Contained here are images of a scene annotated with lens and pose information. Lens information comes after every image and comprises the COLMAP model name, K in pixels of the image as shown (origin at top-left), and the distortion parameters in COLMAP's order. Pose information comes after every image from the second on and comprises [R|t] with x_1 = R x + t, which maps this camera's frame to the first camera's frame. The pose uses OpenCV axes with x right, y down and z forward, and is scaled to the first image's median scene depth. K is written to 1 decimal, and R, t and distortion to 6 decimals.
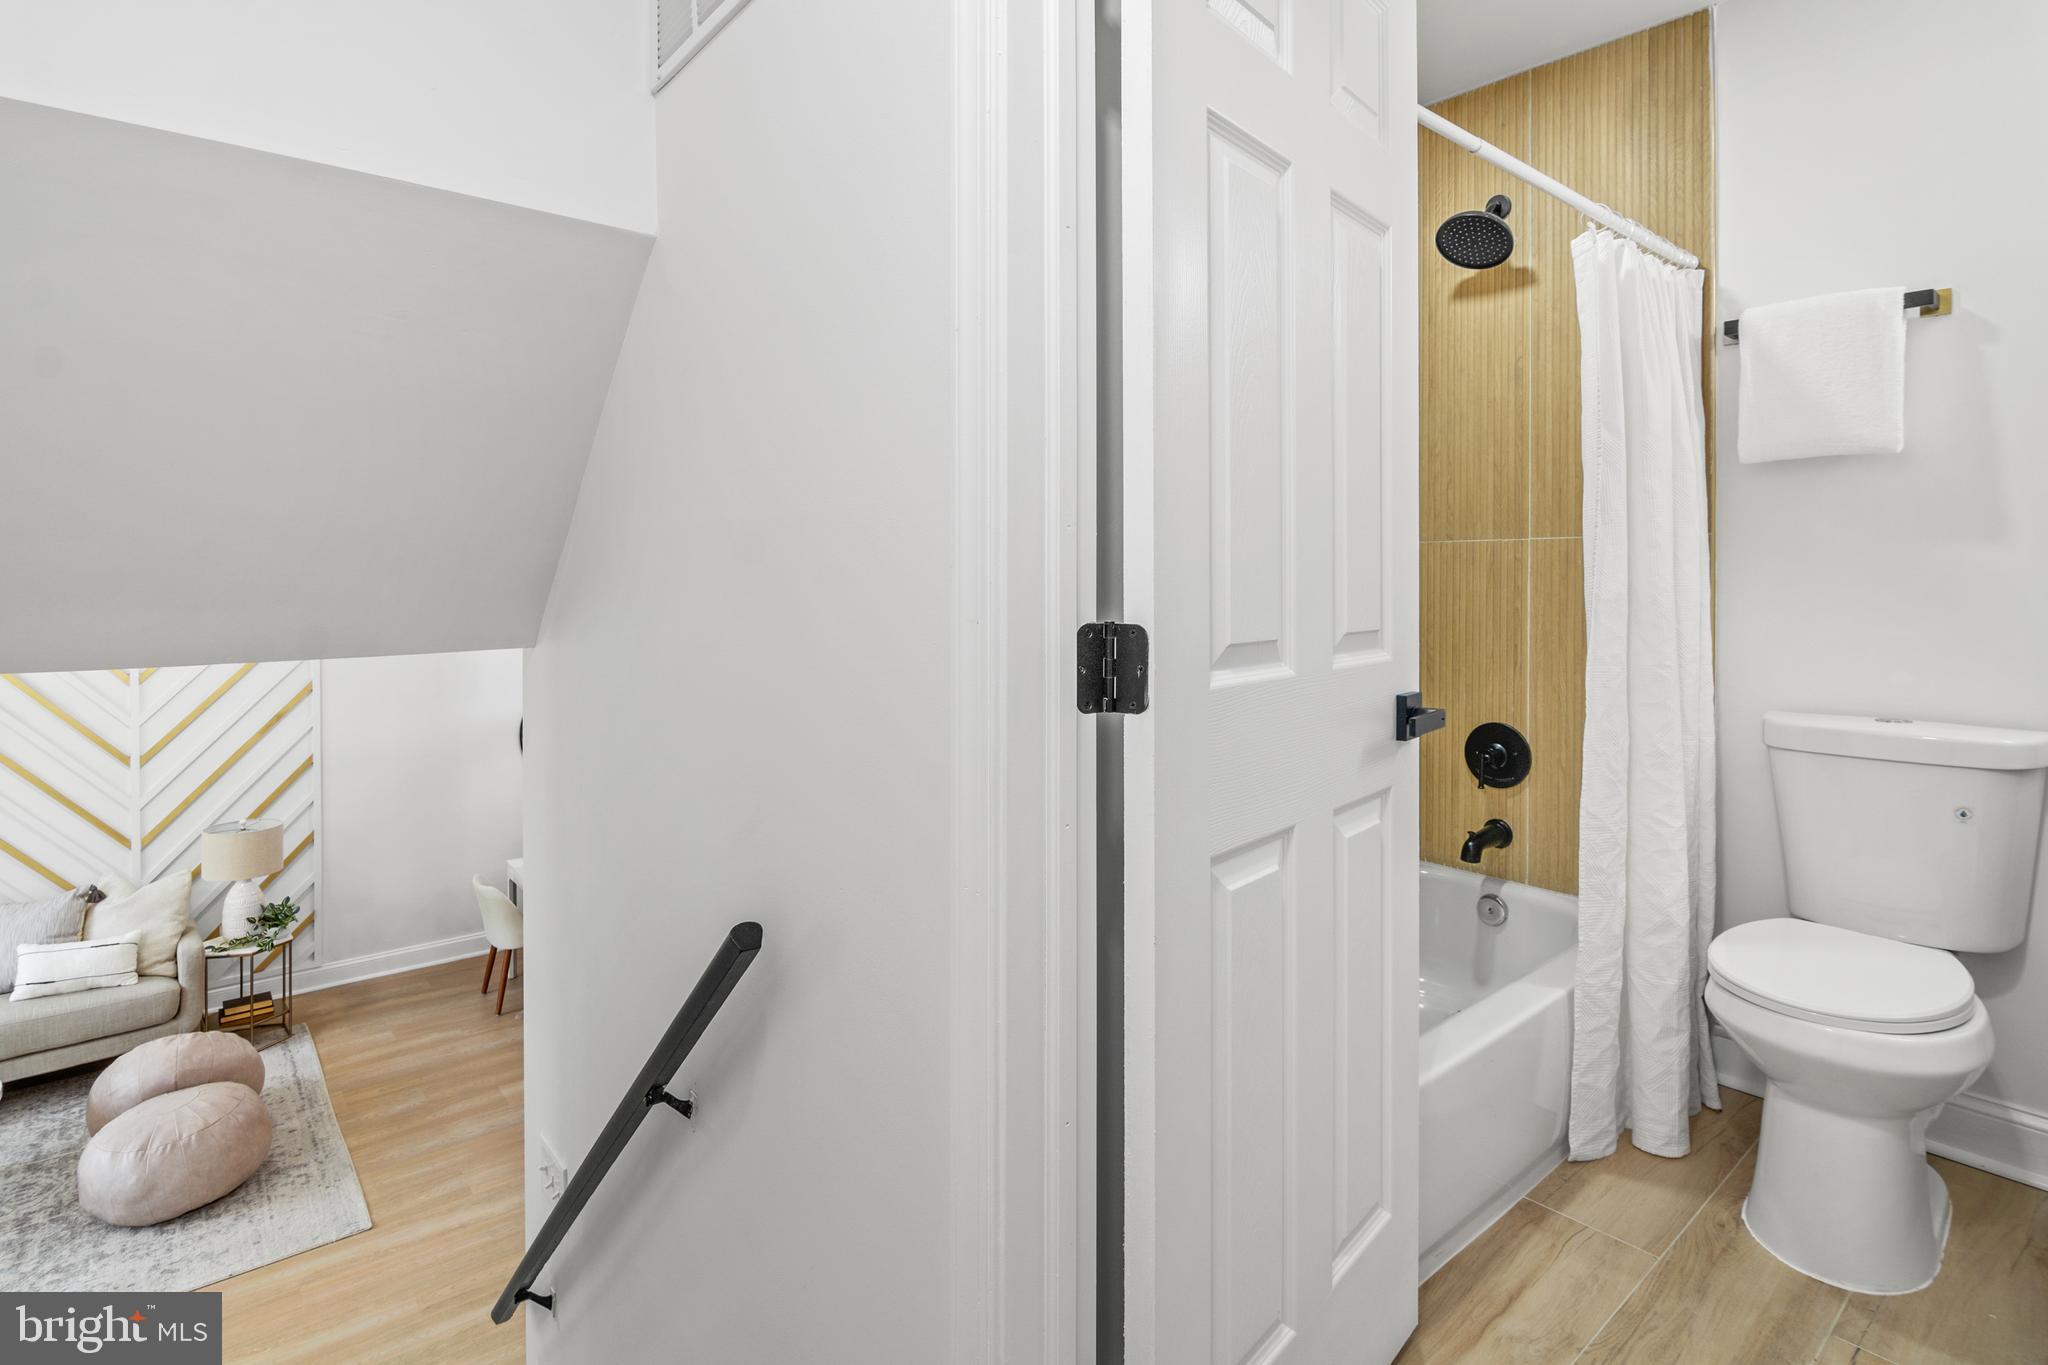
lens RADIAL K [[1031.8, 0, 1025.5], [0, 1031.8, 556.4], [0, 0, 1]] dist [-0.004229, -0.003646]
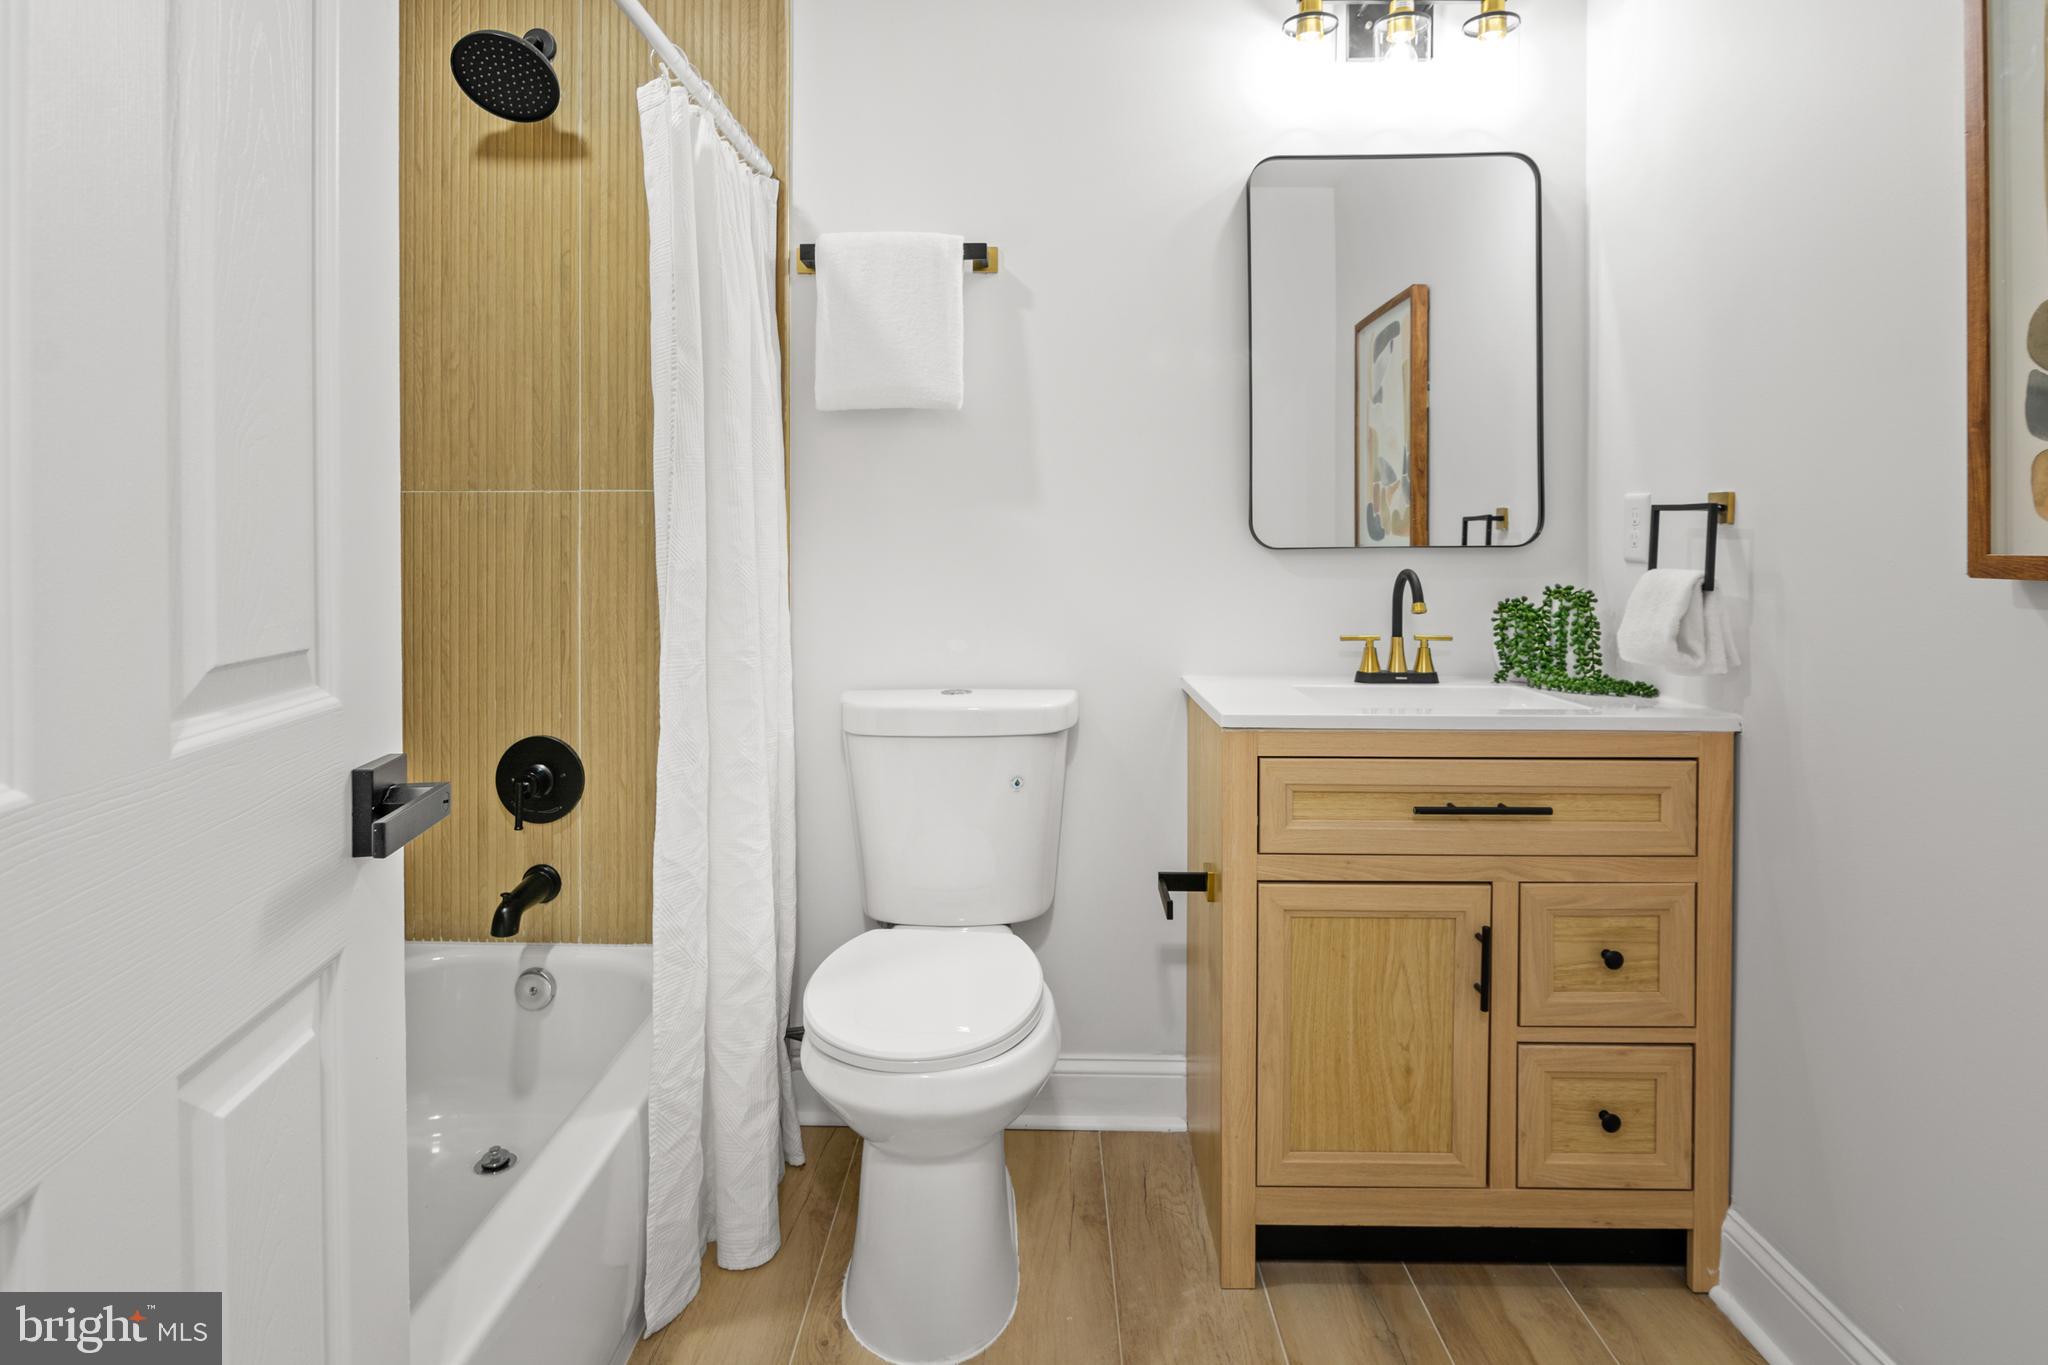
lens RADIAL K [[1095.7, 0, 1021.8], [0, 1095.7, 569.9], [0, 0, 1]] dist [-0.013075, -0.001070]
pose [[0.662017, -0.022153, 0.749161, 0.114458], [-0.013449, 0.999051, 0.041427, 0.004065], [-0.749368, -0.037501, 0.661091, 0.254130]]
